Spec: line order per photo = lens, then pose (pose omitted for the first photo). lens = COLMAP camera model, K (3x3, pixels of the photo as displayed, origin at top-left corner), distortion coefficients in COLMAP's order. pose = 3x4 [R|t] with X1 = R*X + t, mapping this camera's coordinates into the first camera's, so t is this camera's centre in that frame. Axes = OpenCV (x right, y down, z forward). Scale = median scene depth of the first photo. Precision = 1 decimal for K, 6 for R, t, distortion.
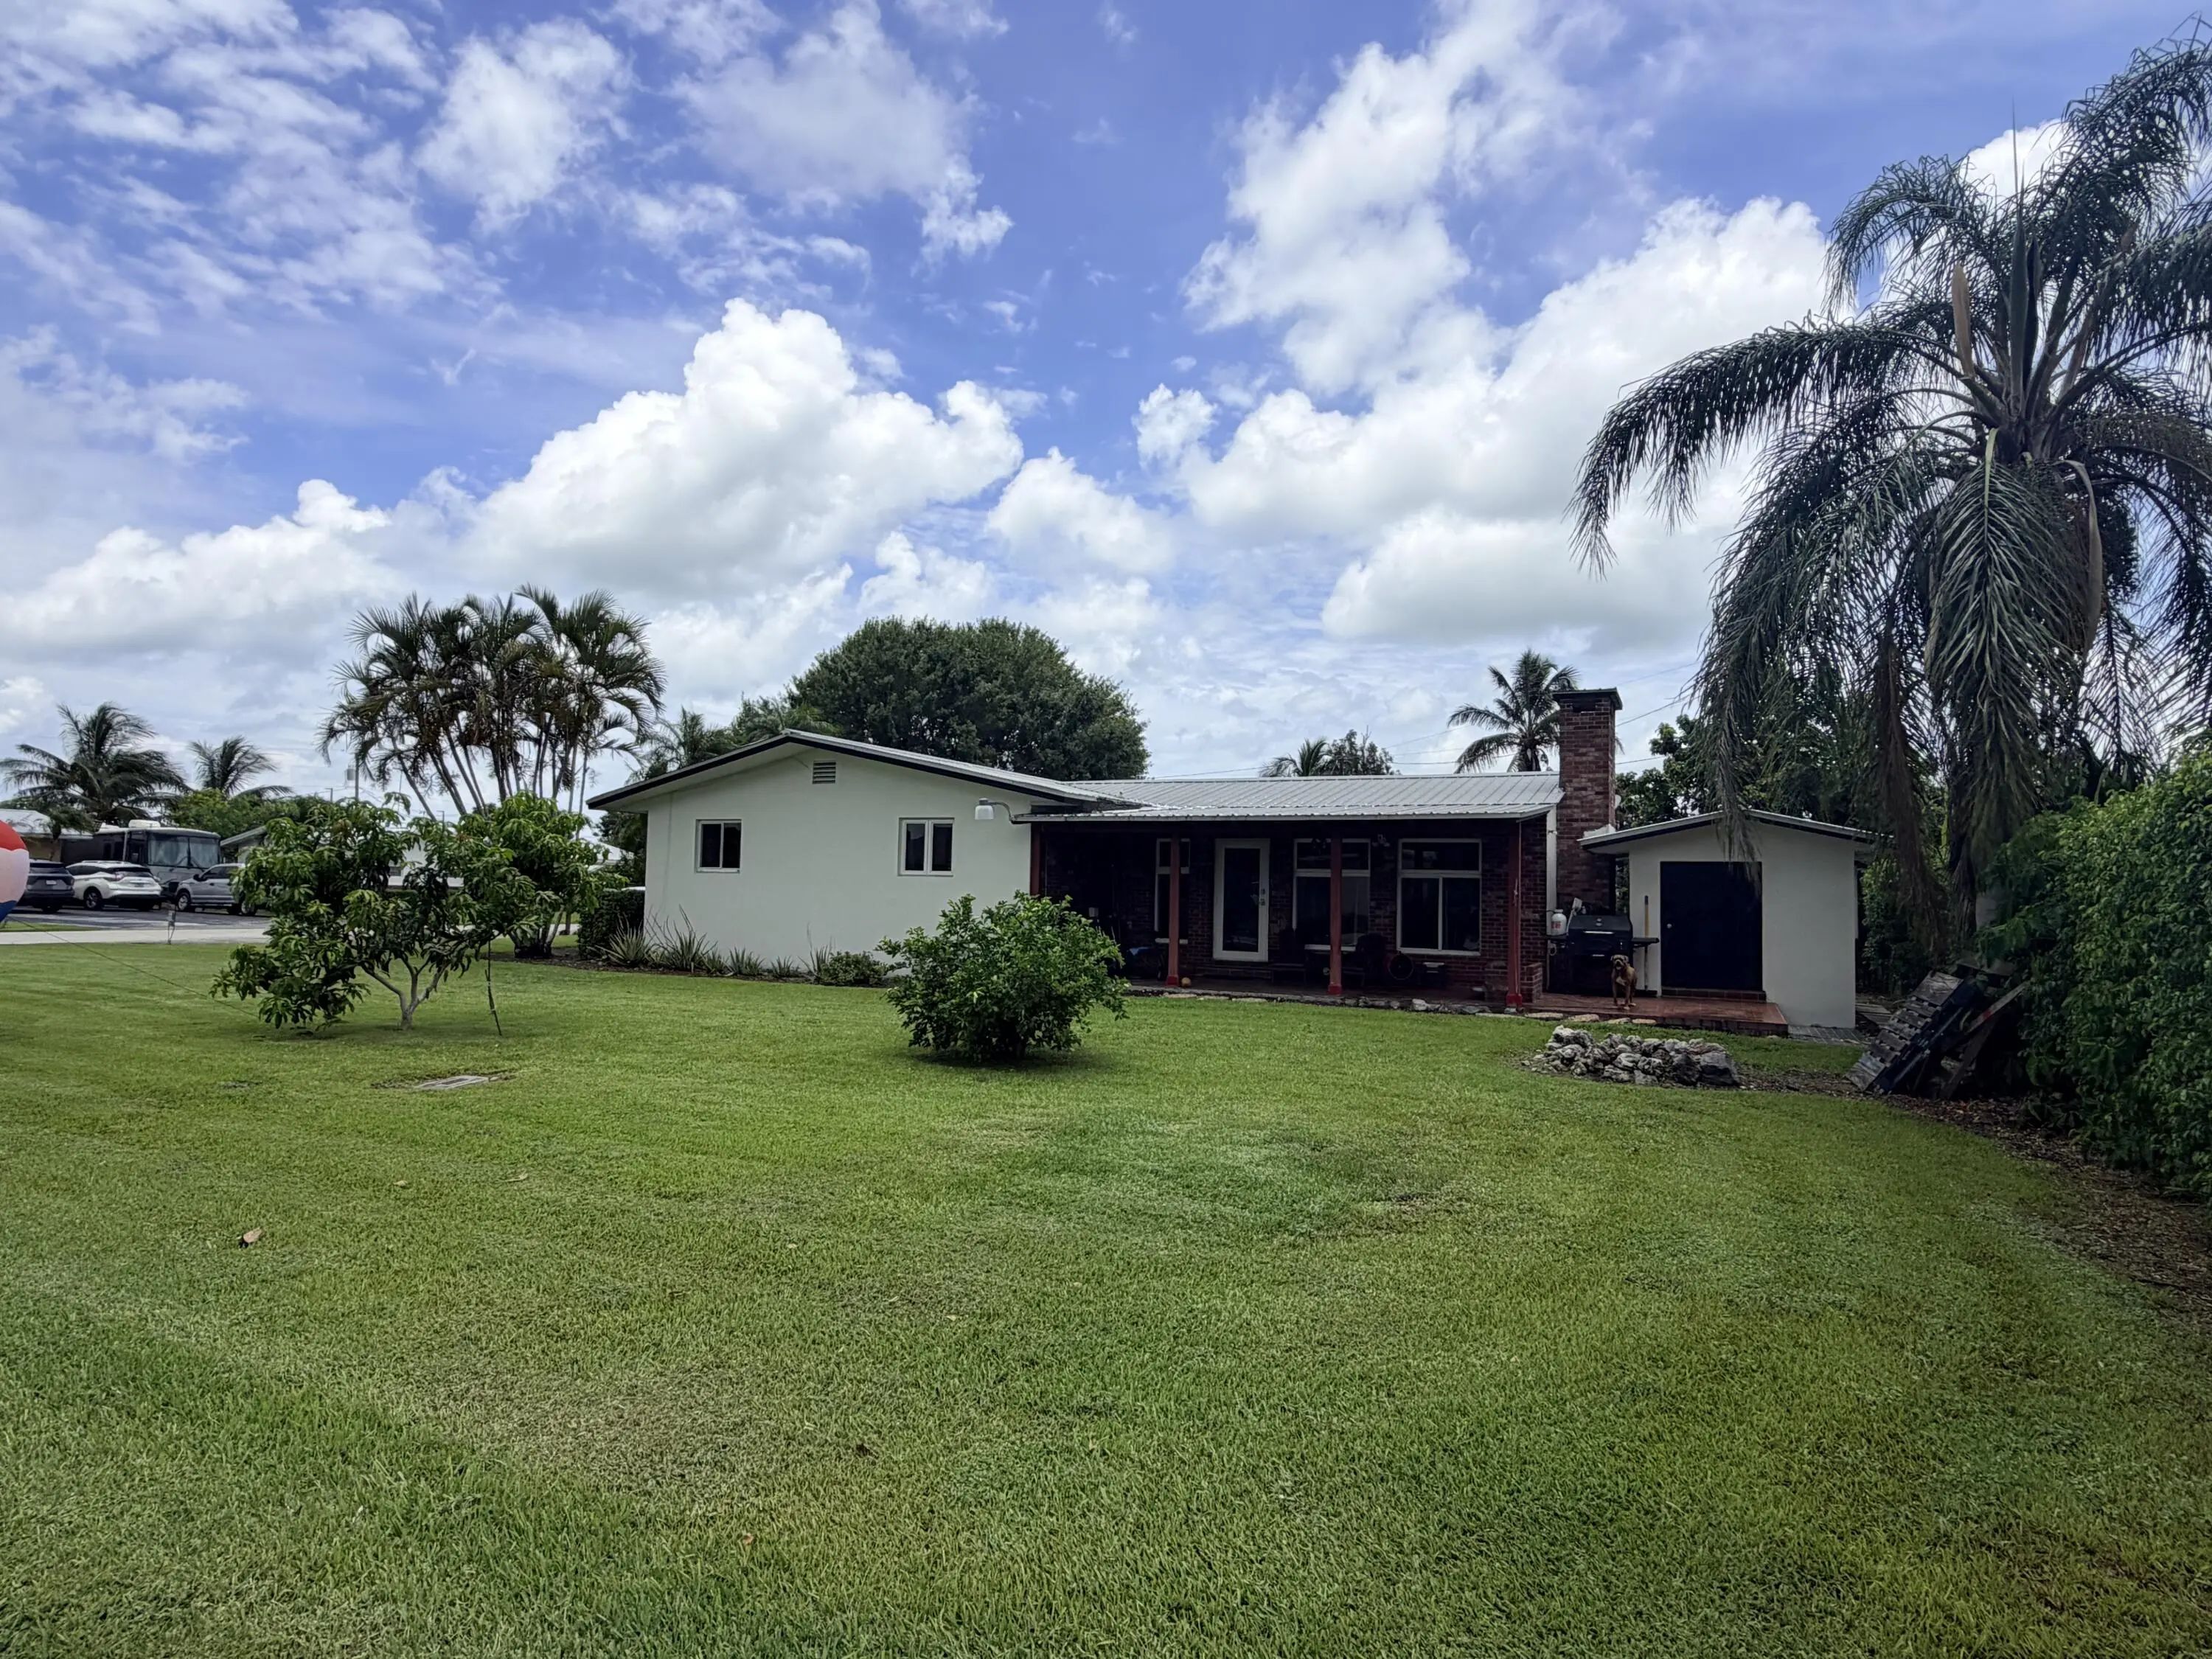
lens RADIAL K [[1222.9, 0, 1106.0], [0, 1222.9, 829.5], [0, 0, 1]] dist [0.001457, 0.000841]
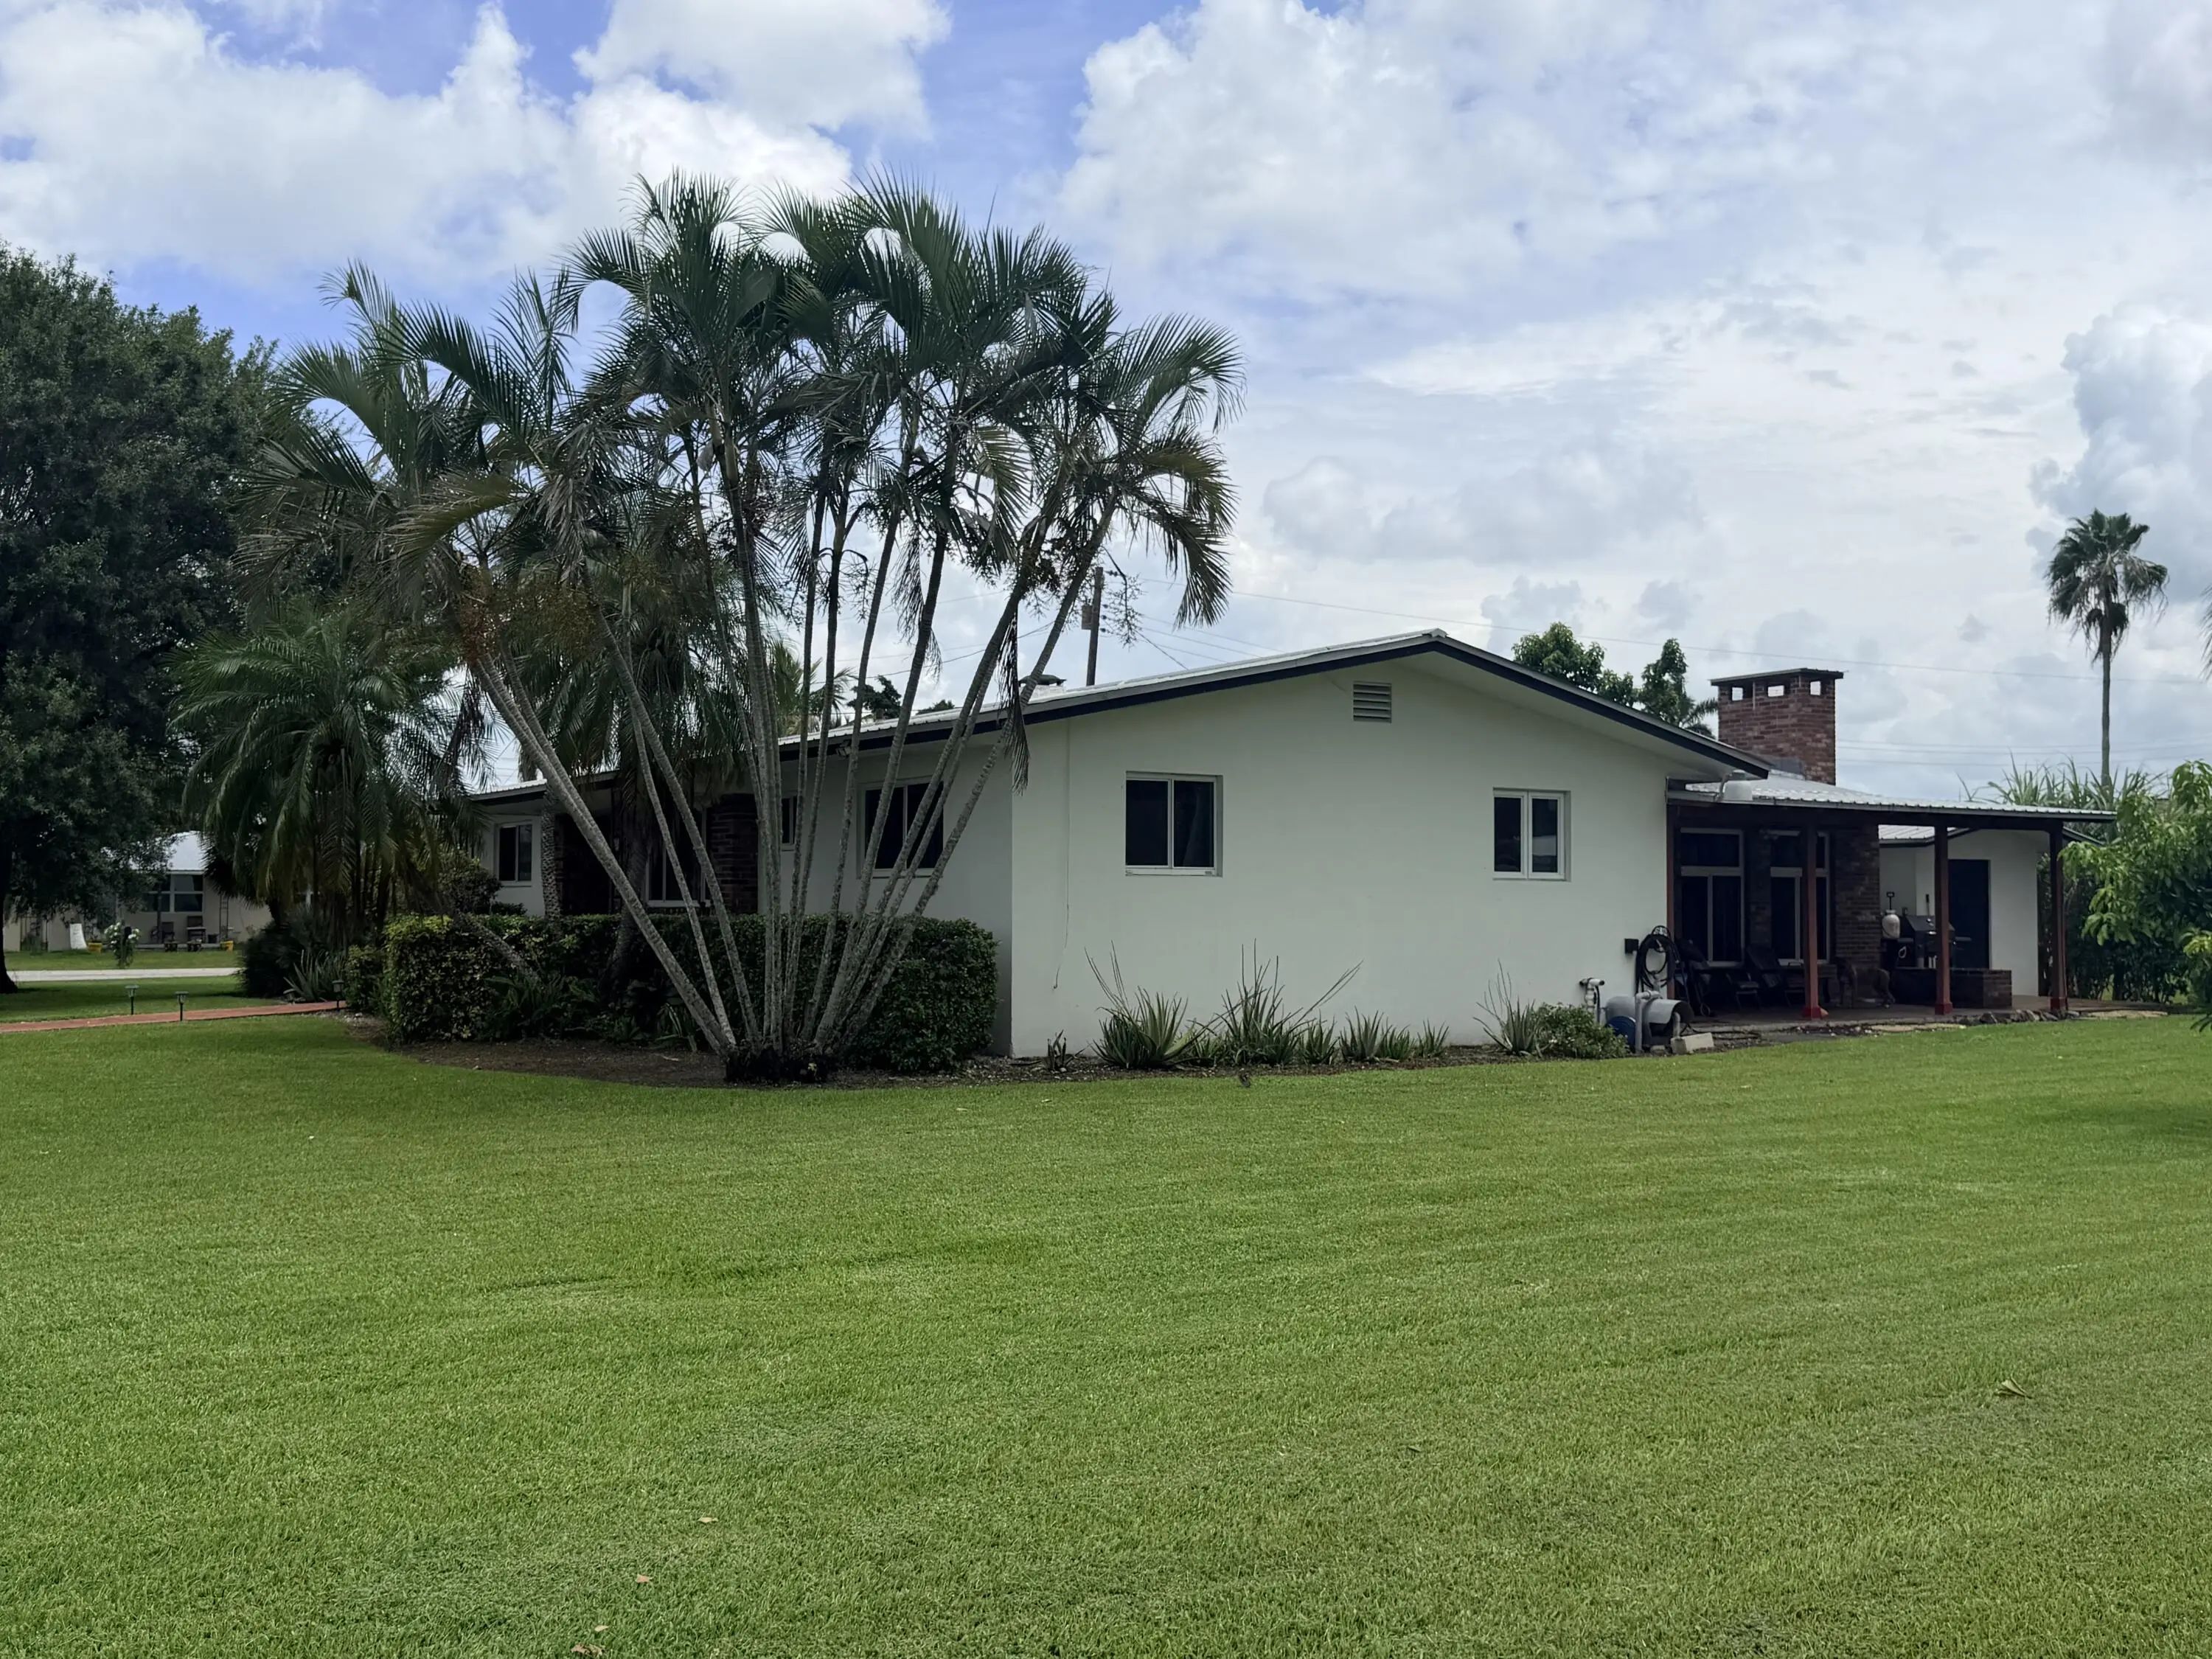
lens RADIAL K [[2131.1, 0, 1106.0], [0, 2131.1, 829.5], [0, 0, 1]] dist [0.002340, 0.000412]
pose [[0.497827, 0.009435, 0.867225, -1.198500], [-0.040804, 0.999088, 0.012554, 0.006824], [-0.866316, -0.041636, 0.497759, 0.633419]]
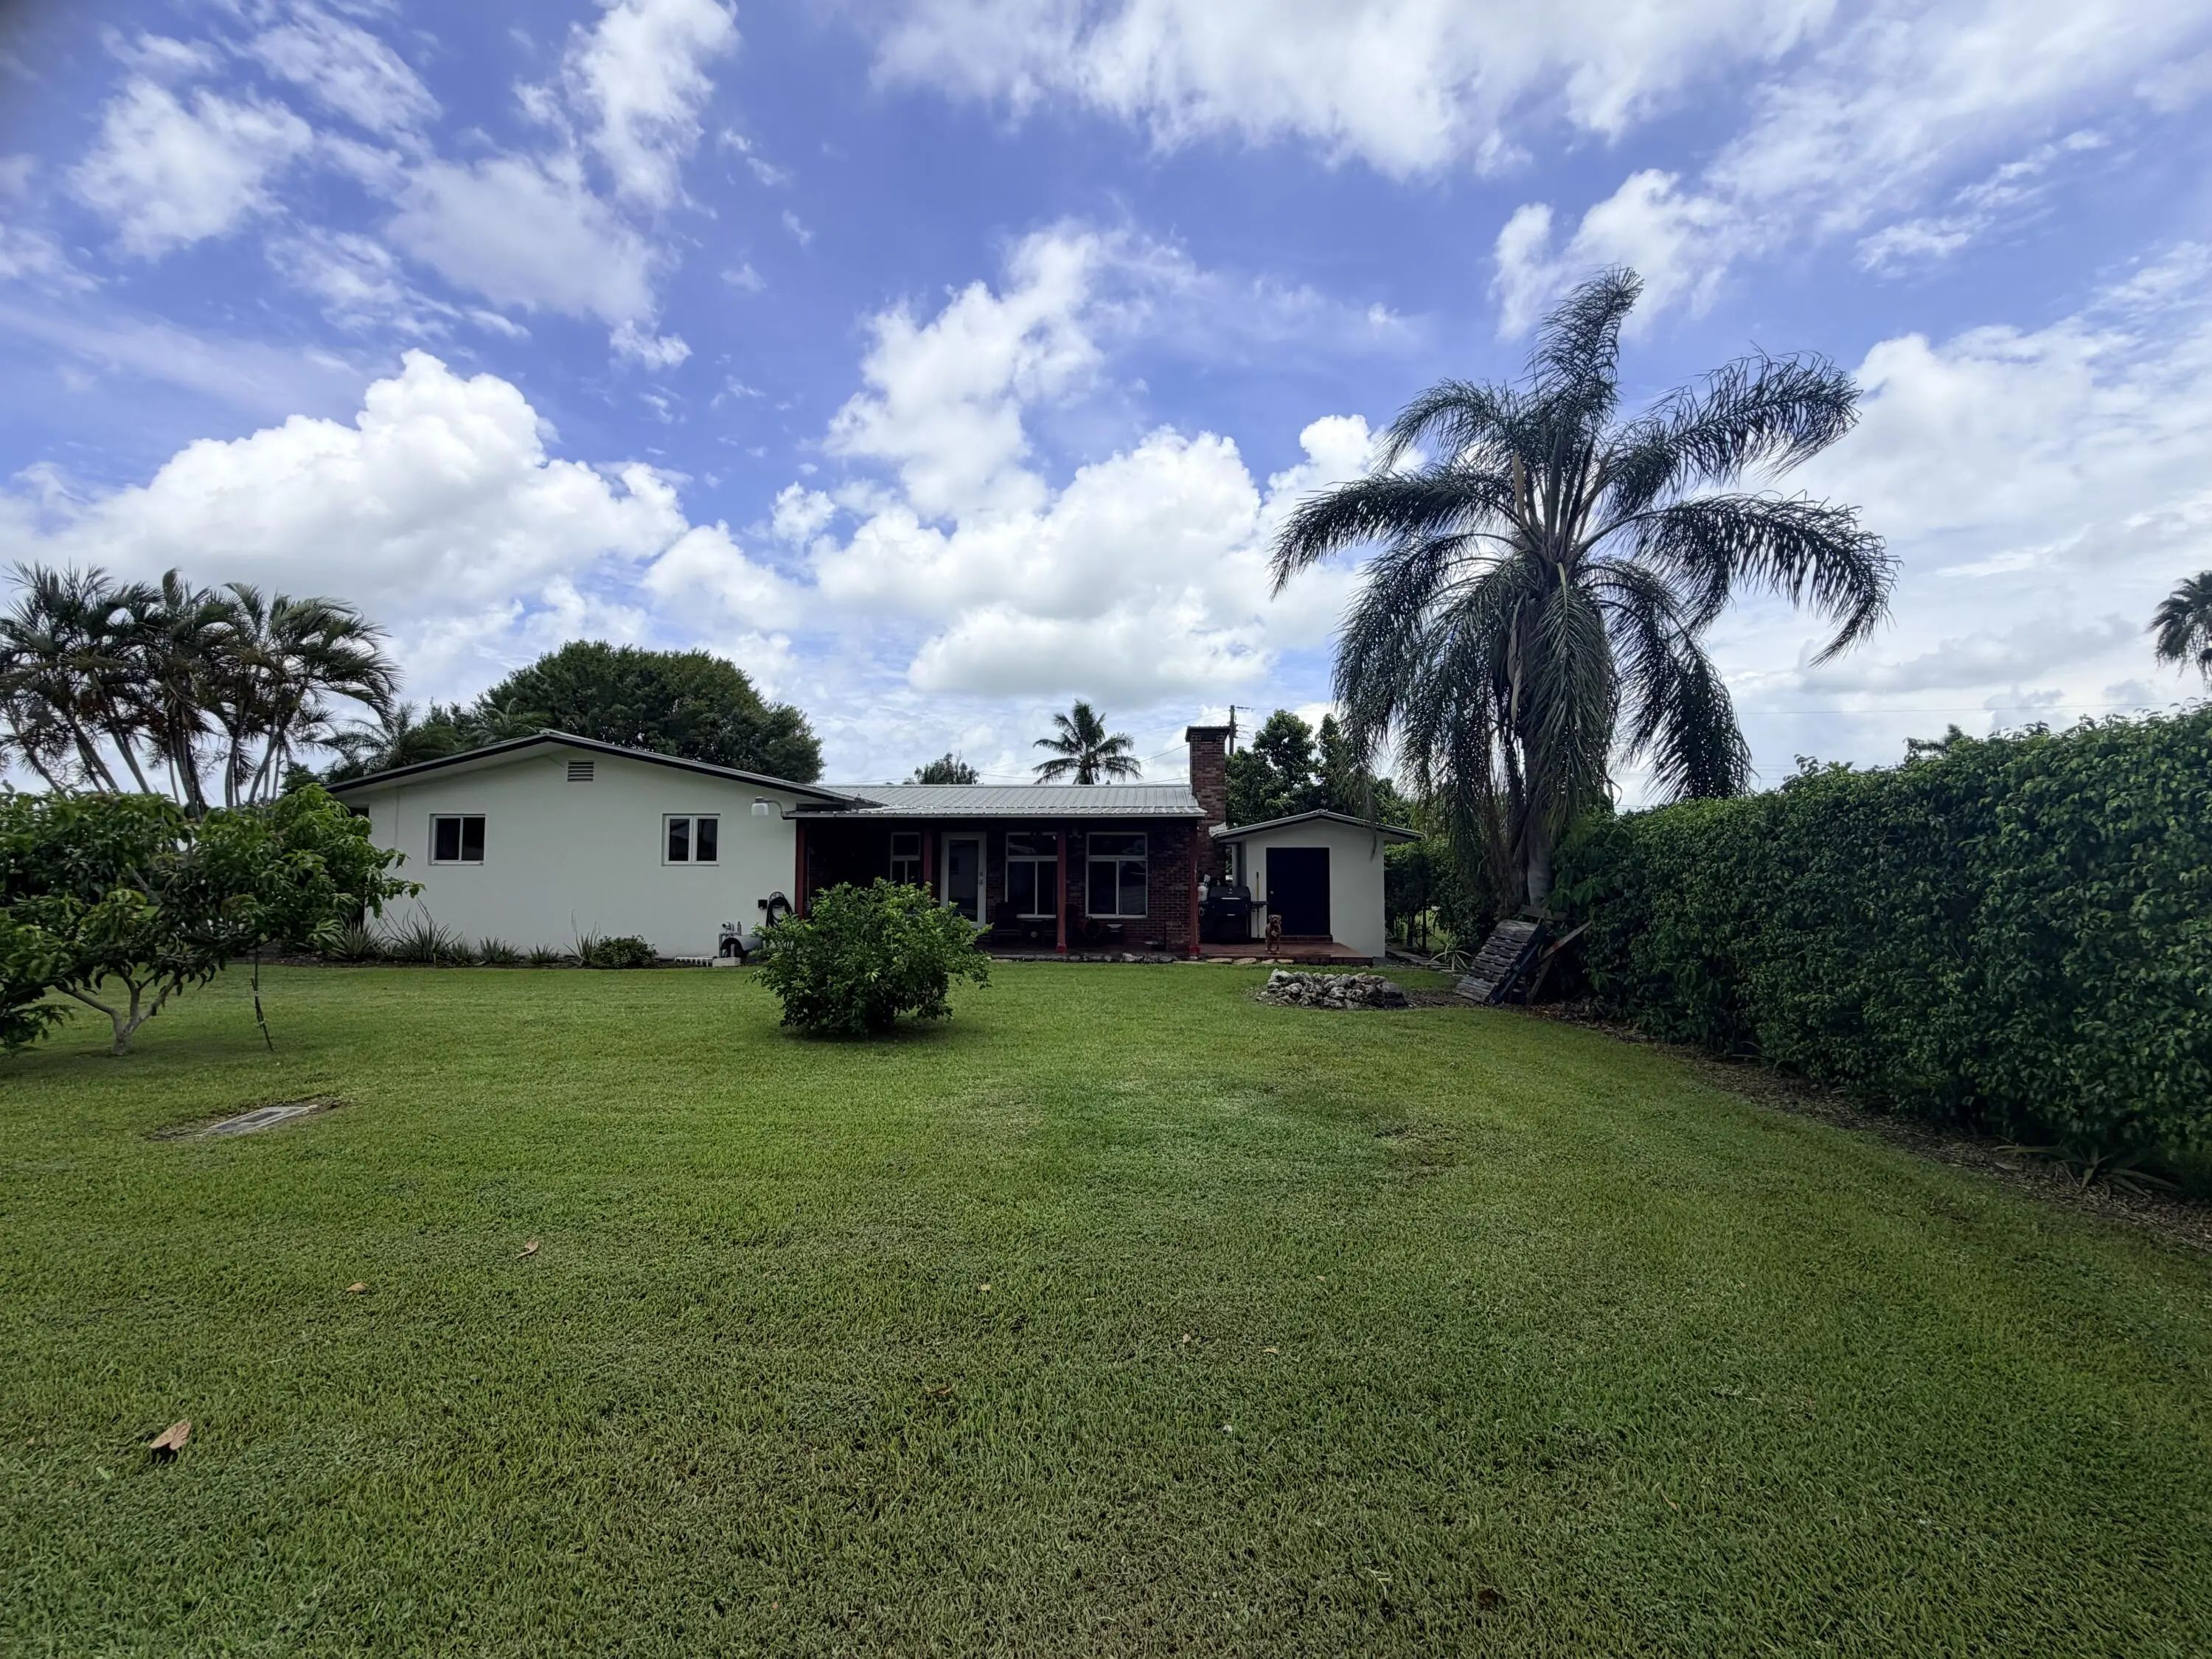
lens RADIAL K [[884.7, 0, 1100.5], [0, 884.7, 833.2], [0, 0, 1]] dist [-0.001431, -0.000367]
pose [[0.924041, -0.000575, 0.382293, -0.108806], [-0.001647, 0.999984, 0.005486, 0.003006], [-0.382290, -0.005699, 0.924025, 0.103179]]
